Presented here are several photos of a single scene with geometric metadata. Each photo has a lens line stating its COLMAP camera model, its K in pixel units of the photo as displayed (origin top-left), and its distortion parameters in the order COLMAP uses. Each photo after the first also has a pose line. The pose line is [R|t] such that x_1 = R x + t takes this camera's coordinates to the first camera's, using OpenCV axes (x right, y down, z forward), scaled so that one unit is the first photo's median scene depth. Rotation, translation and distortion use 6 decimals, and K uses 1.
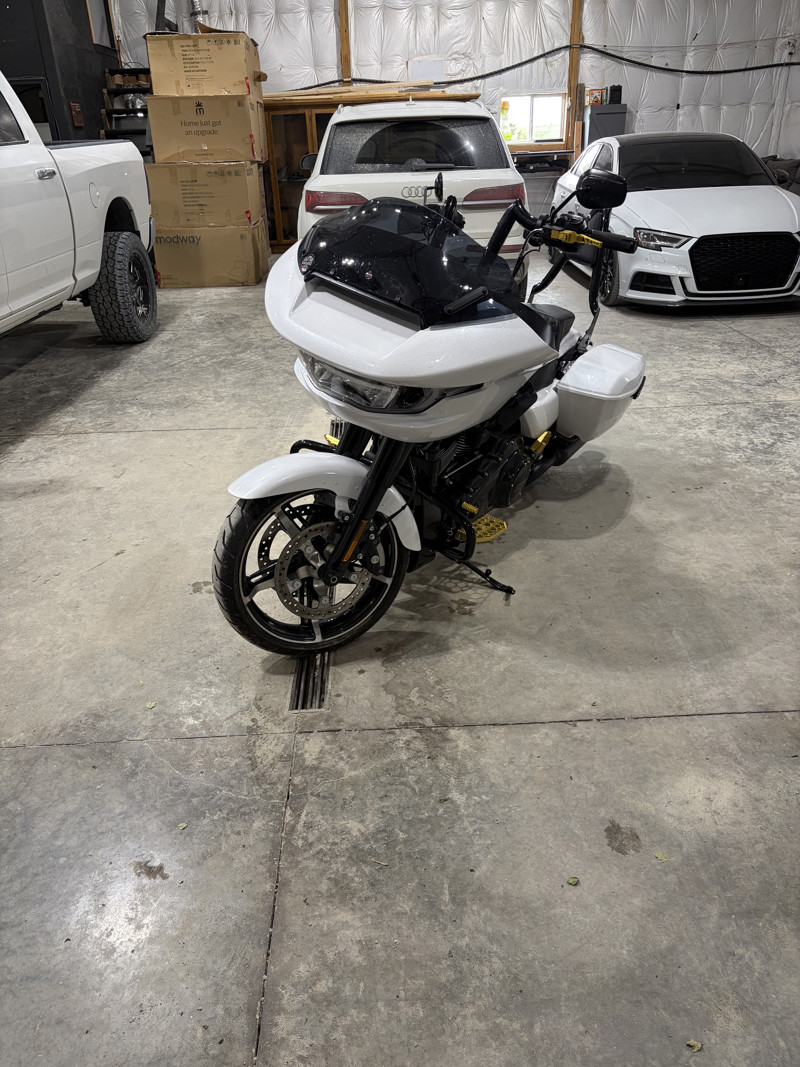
lens RADIAL K [[806.9, 0, 393.6], [0, 806.9, 535.3], [0, 0, 1]] dist [0.042702, -0.051942]
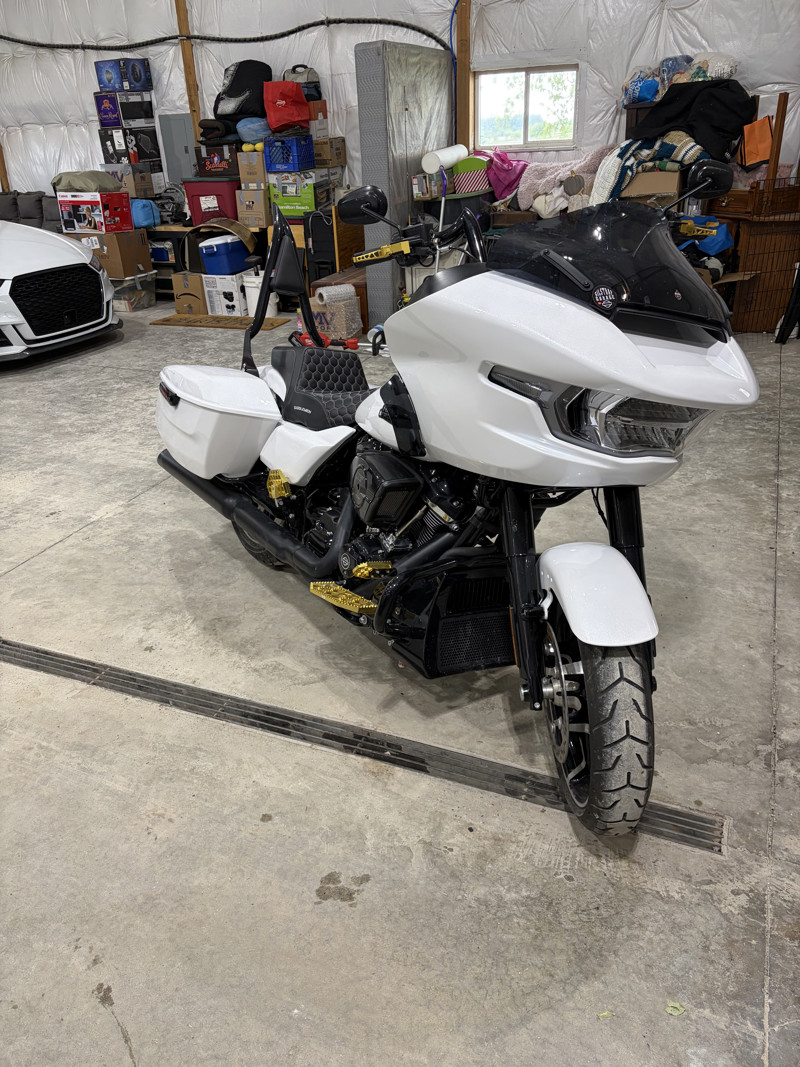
lens RADIAL K [[806.9, 0, 400.0], [0, 806.9, 538.8], [0, 0, 1]] dist [0.042702, -0.051942]
pose [[0.412721, -0.395502, 0.820512, -0.343422], [0.426300, 0.879936, 0.209715, -0.152934], [-0.804941, 0.263231, 0.531771, 0.331731]]
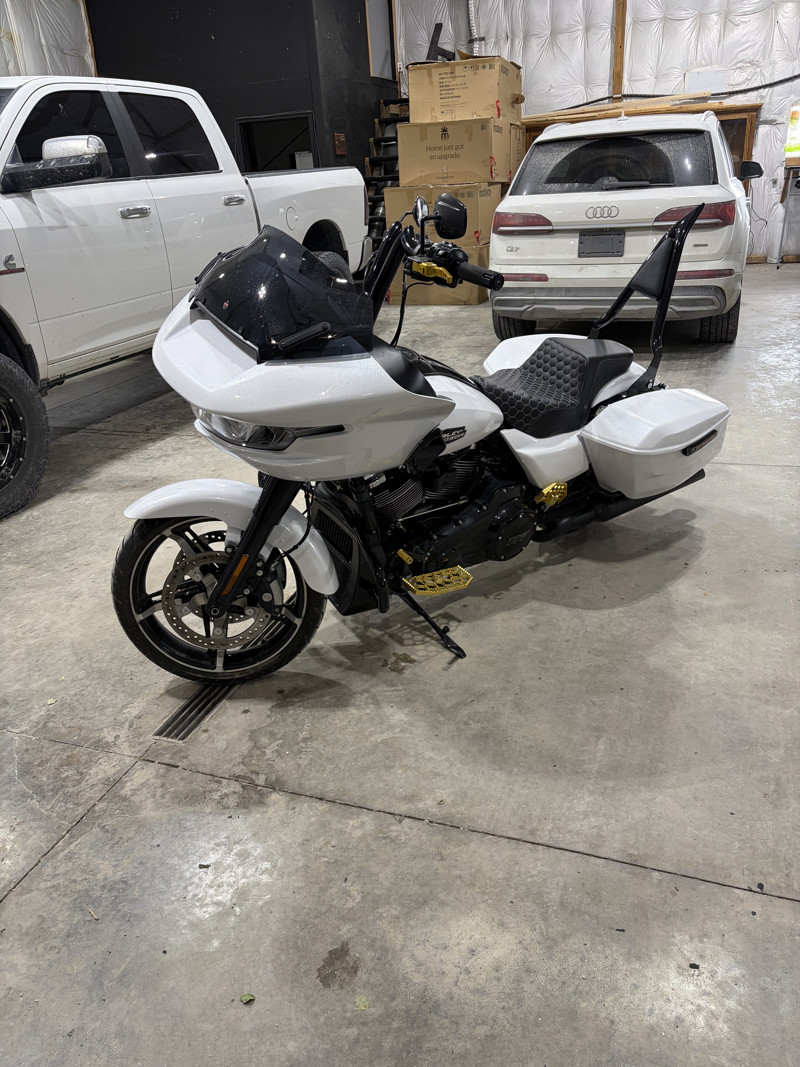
lens RADIAL K [[806.9, 0, 401.2], [0, 806.9, 529.0], [0, 0, 1]] dist [0.042702, -0.051942]
pose [[0.931542, 0.125324, -0.341356, 0.203886], [-0.134436, 0.990918, -0.003068, -0.031655], [0.337872, 0.048748, 0.939929, 0.069112]]
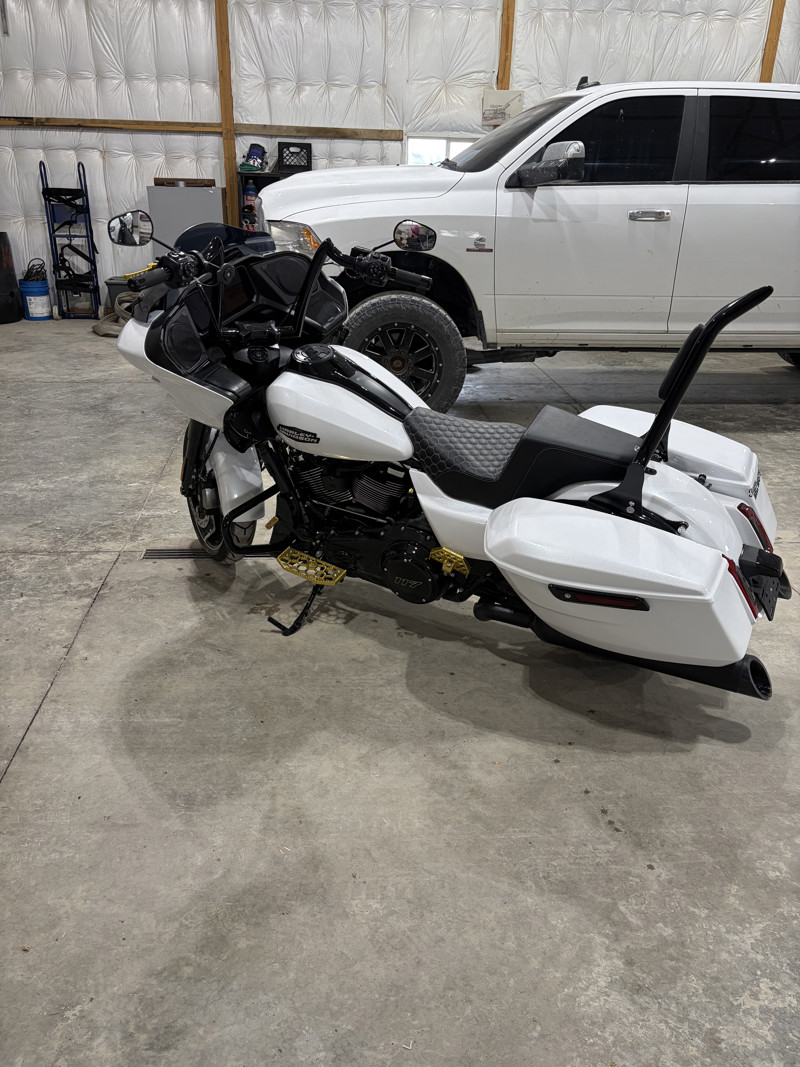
lens RADIAL K [[806.9, 0, 389.1], [0, 806.9, 527.8], [0, 0, 1]] dist [0.042702, -0.051942]
pose [[0.056221, 0.425033, -0.903430, 0.541097], [-0.460646, 0.813840, 0.354217, -0.241946], [0.885802, 0.396247, 0.241544, 0.449784]]
